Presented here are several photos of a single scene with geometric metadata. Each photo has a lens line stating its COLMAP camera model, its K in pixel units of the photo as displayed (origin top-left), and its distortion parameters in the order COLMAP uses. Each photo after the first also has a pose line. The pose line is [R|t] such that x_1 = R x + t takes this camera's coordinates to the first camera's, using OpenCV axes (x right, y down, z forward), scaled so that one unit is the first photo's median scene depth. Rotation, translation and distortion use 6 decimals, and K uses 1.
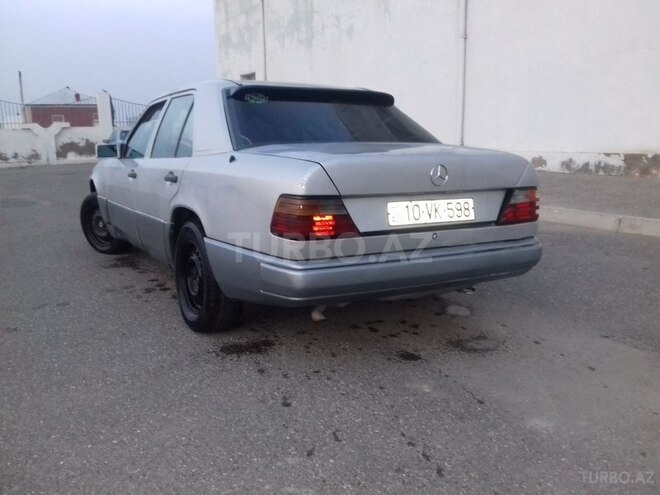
lens RADIAL K [[637.1, 0, 330.0], [0, 637.1, 247.5], [0, 0, 1]] dist [0.006664, -0.003963]
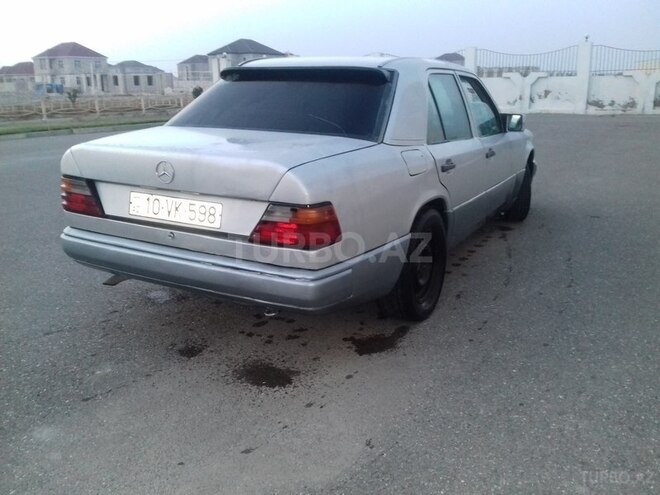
lens RADIAL K [[630.8, 0, 330.0], [0, 630.8, 247.5], [0, 0, 1]] dist [0.005196, -0.019045]
pose [[0.491171, 0.225636, -0.841332, 1.034154], [-0.145800, 0.973538, 0.175974, -0.192407], [0.858774, 0.036233, 0.511072, 0.689574]]
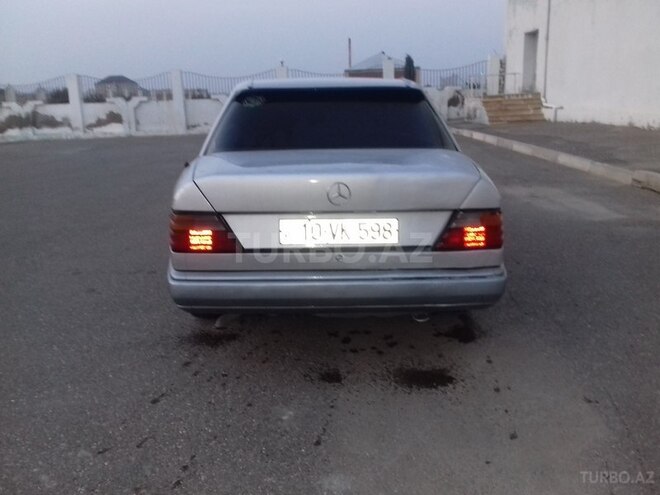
lens RADIAL K [[630.8, 0, 330.0], [0, 630.8, 247.5], [0, 0, 1]] dist [0.005196, -0.019045]
pose [[0.870816, 0.102974, -0.480704, 0.569886], [-0.070956, 0.993905, 0.084369, -0.105229], [0.486462, -0.039361, 0.872815, 0.179957]]
